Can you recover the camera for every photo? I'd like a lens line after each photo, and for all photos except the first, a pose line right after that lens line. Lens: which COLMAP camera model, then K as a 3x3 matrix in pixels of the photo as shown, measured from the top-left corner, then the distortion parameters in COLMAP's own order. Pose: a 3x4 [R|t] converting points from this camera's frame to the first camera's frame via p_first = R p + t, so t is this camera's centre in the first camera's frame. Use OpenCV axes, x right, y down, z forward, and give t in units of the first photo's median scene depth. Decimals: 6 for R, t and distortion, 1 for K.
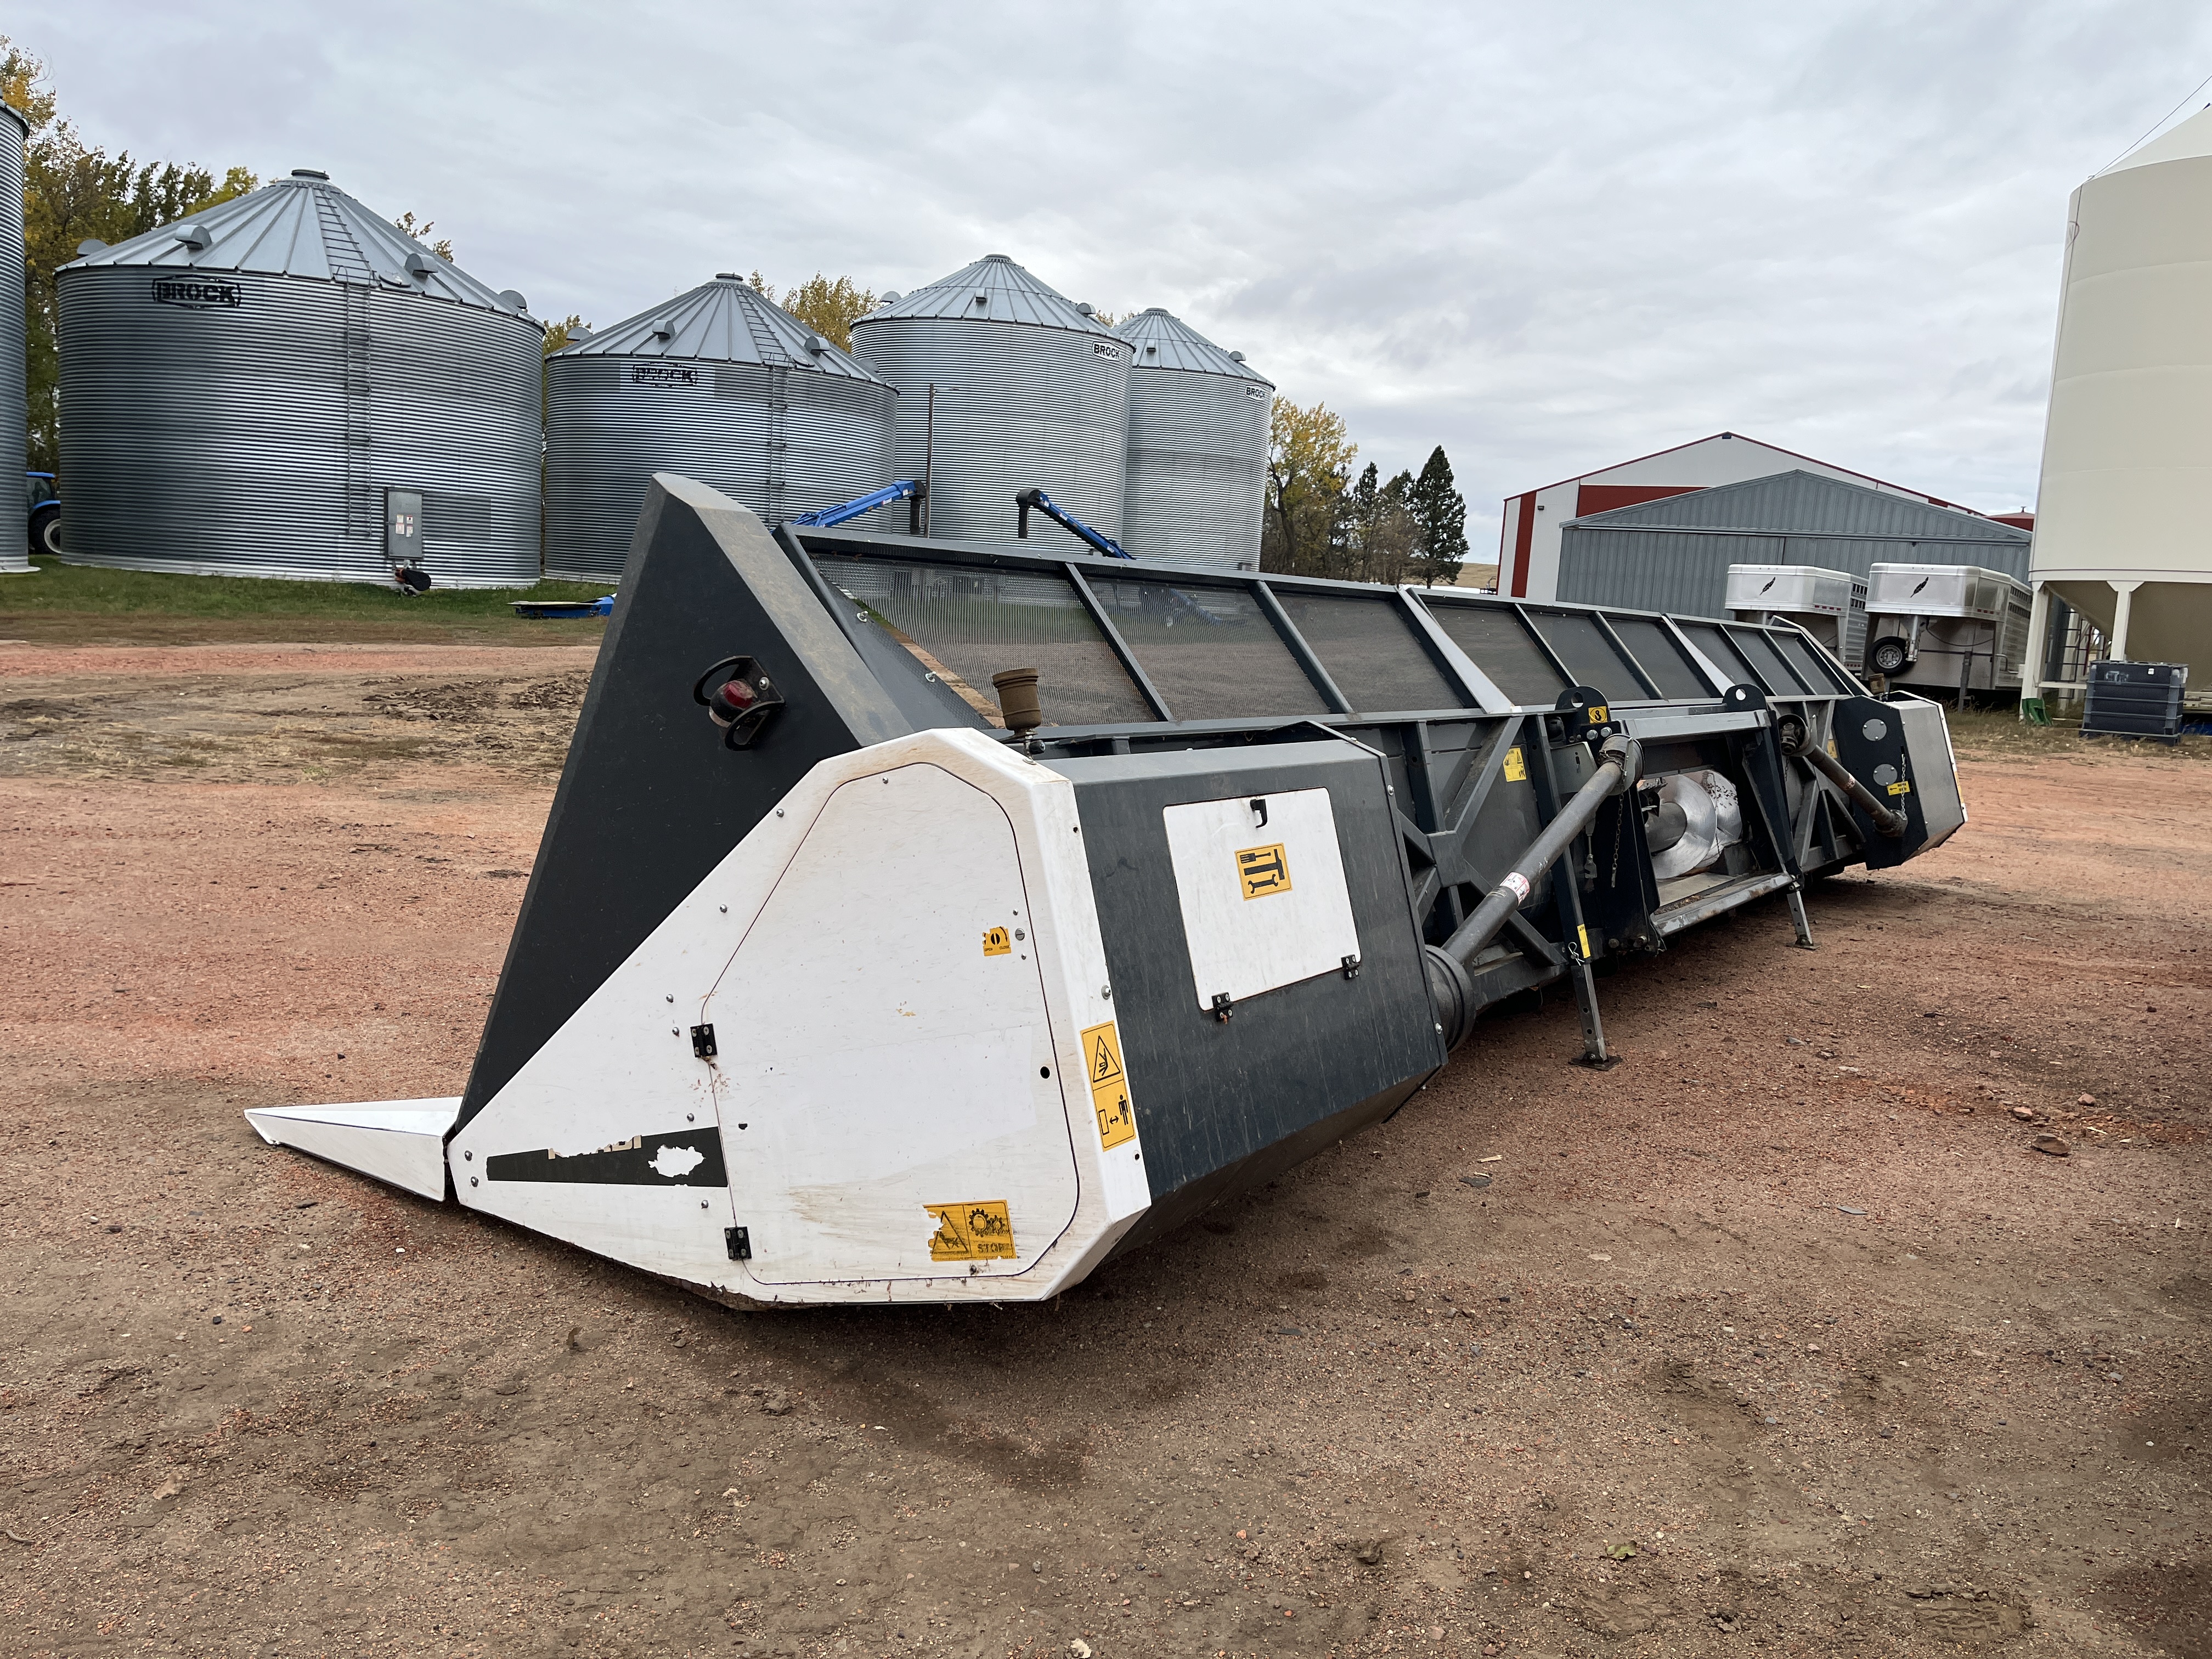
lens RADIAL K [[1625.1, 0, 1133.1], [0, 1625.1, 825.6], [0, 0, 1]] dist [0.092115, -0.148908]
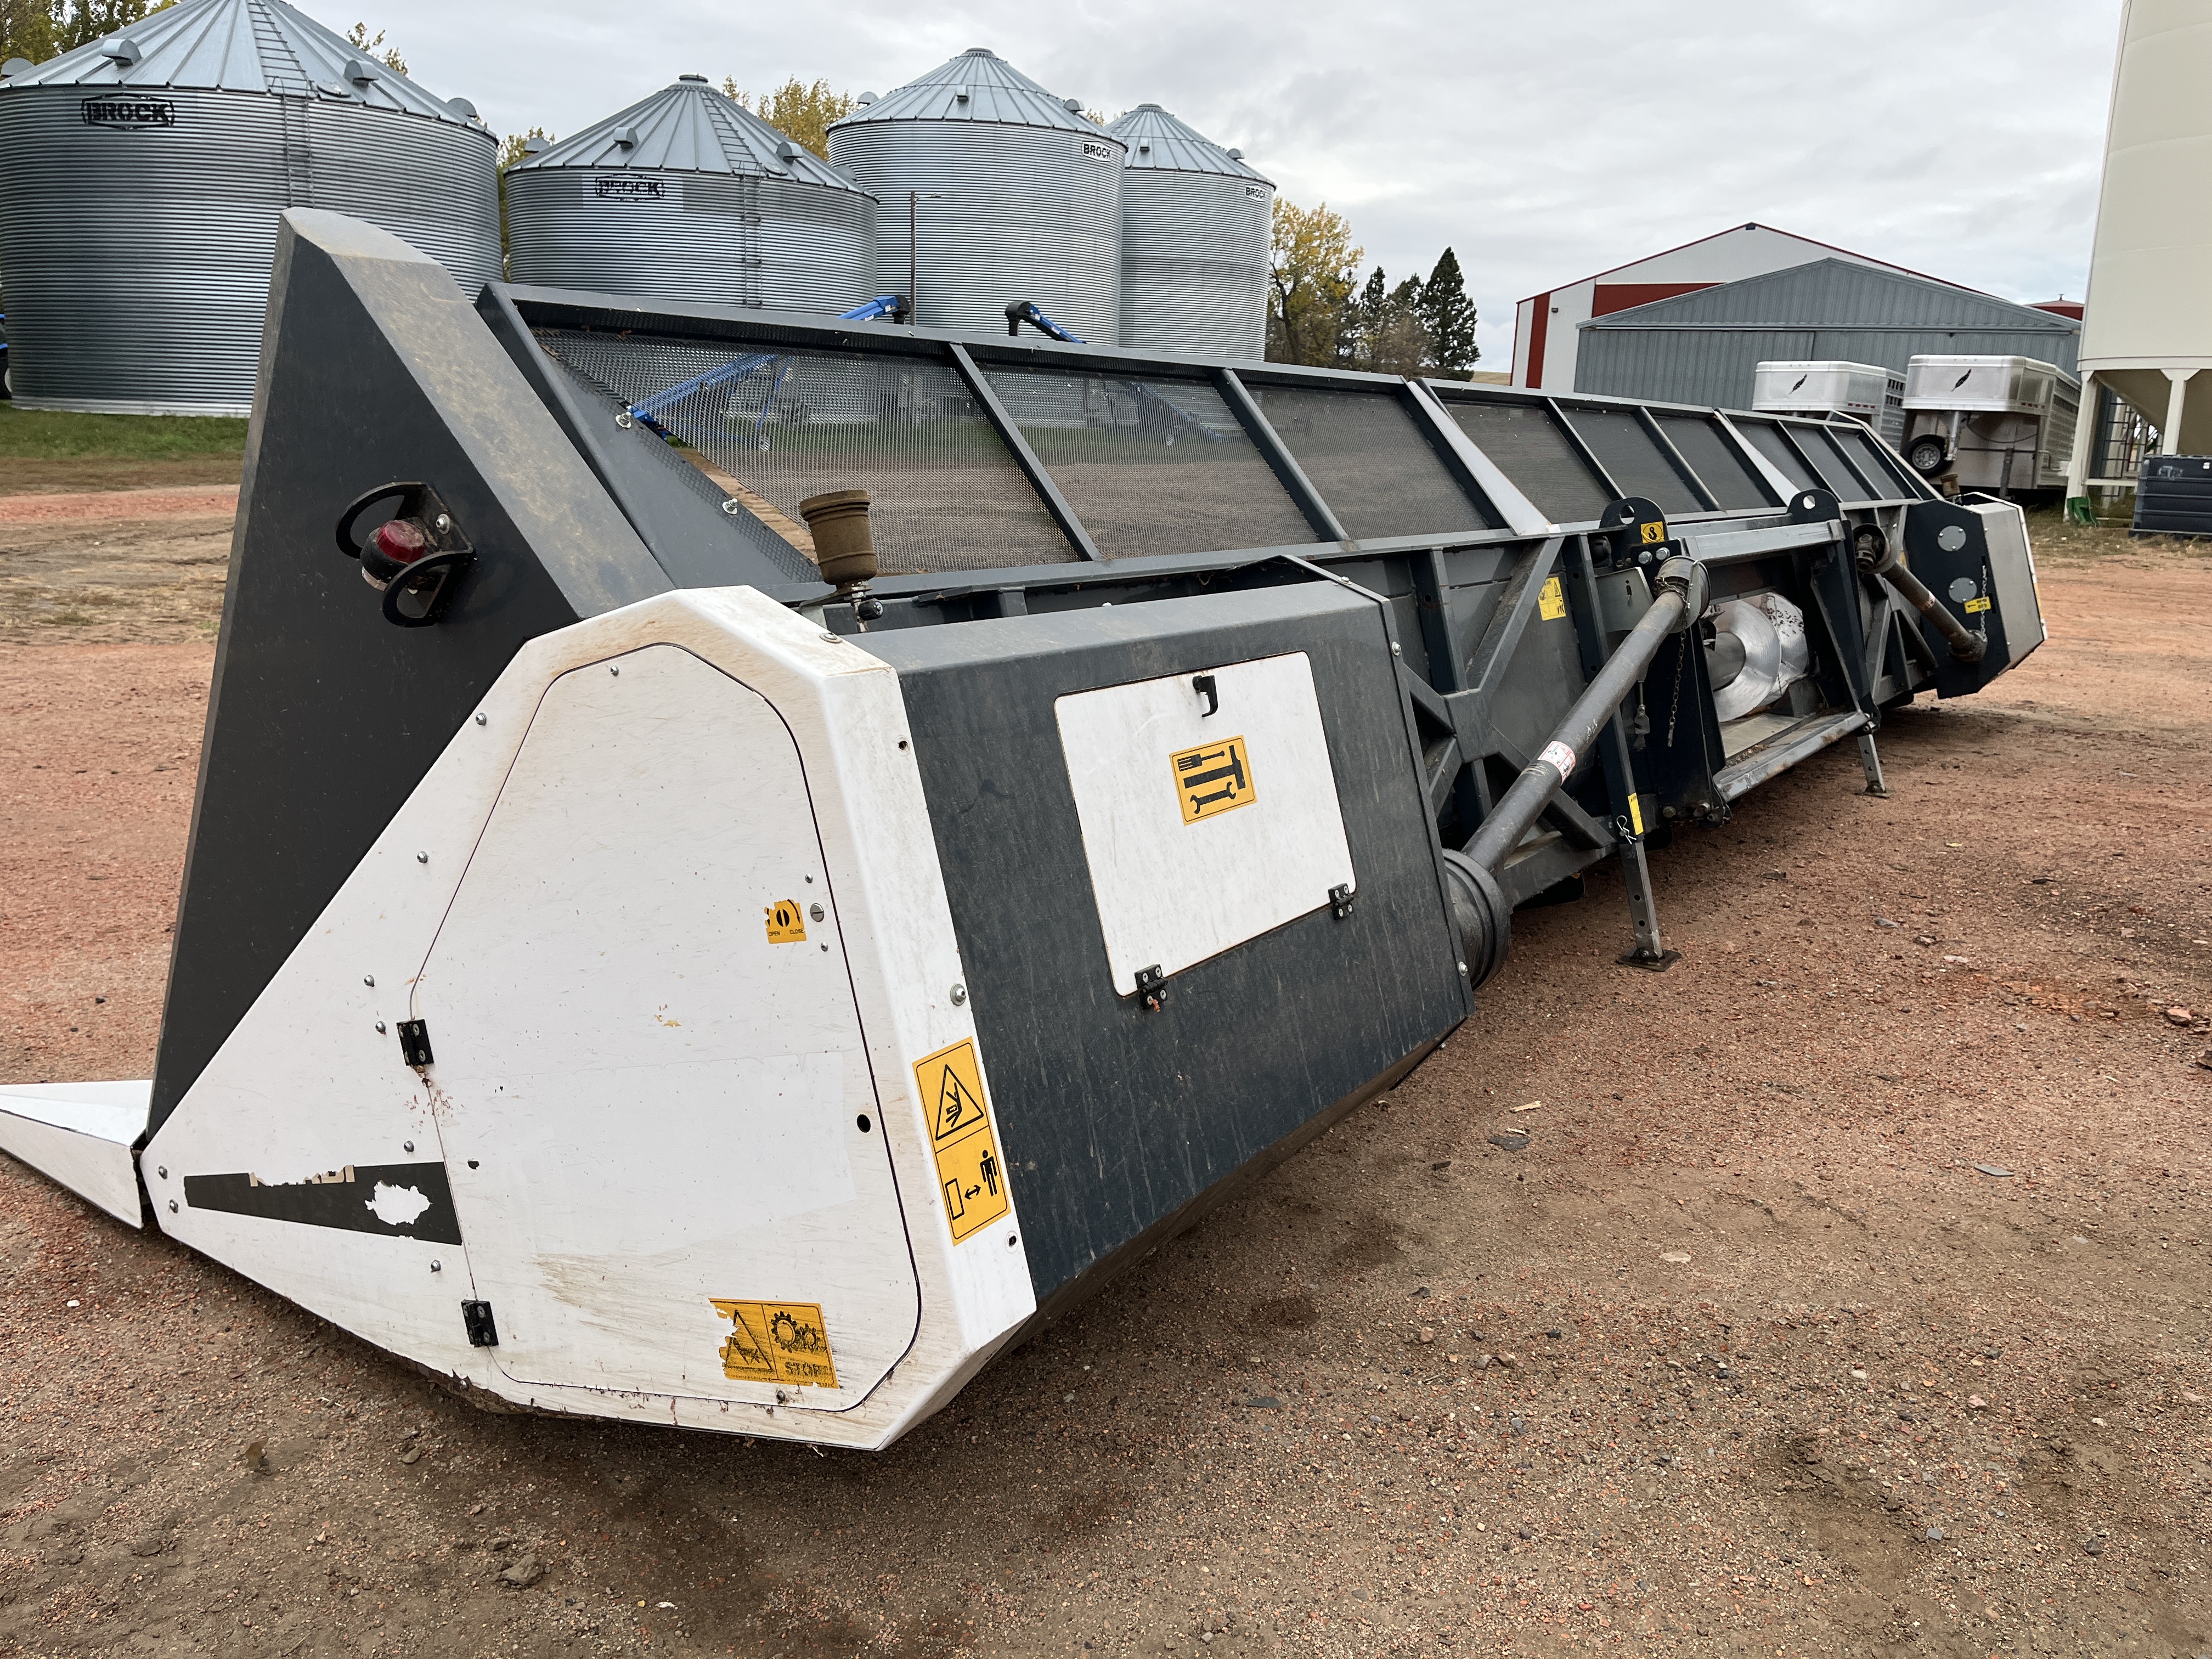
lens RADIAL K [[1652.1, 0, 1130.1], [0, 1652.1, 818.2], [0, 0, 1]] dist [0.097594, -0.144938]
pose [[0.999686, -0.024174, -0.006584, 0.038032], [0.024703, 0.994877, 0.098033, -0.020209], [0.004180, -0.098165, 0.995161, 0.227557]]
